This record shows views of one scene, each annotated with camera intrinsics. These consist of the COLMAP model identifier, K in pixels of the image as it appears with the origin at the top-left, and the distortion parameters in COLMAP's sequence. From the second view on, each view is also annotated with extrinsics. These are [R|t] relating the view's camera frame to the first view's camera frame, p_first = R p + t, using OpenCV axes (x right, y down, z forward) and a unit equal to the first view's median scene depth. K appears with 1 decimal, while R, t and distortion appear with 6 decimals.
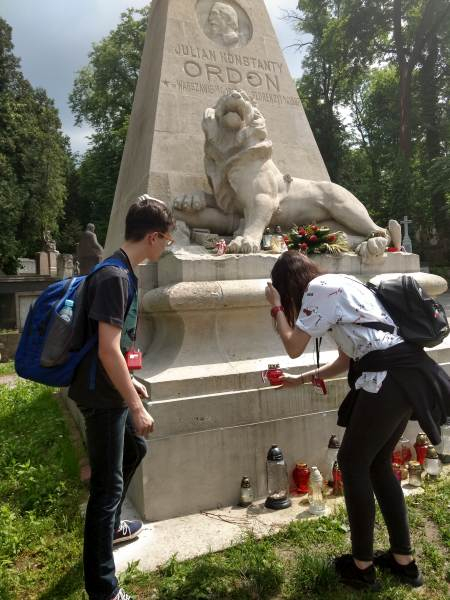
lens RADIAL K [[471.3, 0, 231.7], [0, 471.3, 300.8], [0, 0, 1]] dist [0.001348, 0.039942]
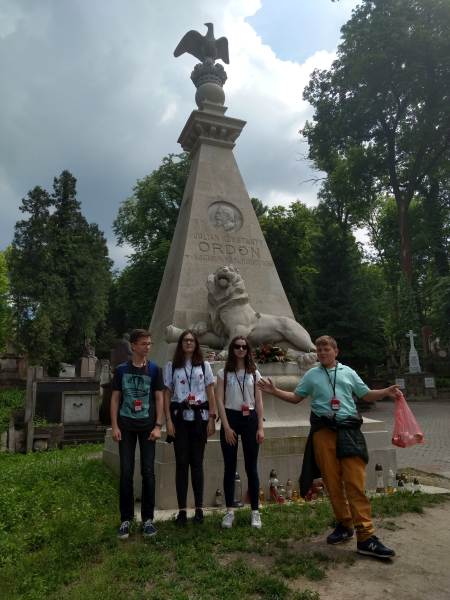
lens RADIAL K [[471.3, 0, 231.7], [0, 471.3, 300.8], [0, 0, 1]] dist [0.001348, 0.039942]
pose [[0.998186, 0.007380, -0.059752, 0.055191], [-0.020686, 0.974078, -0.225266, 0.026941], [0.056541, 0.226094, 0.972463, -0.265526]]
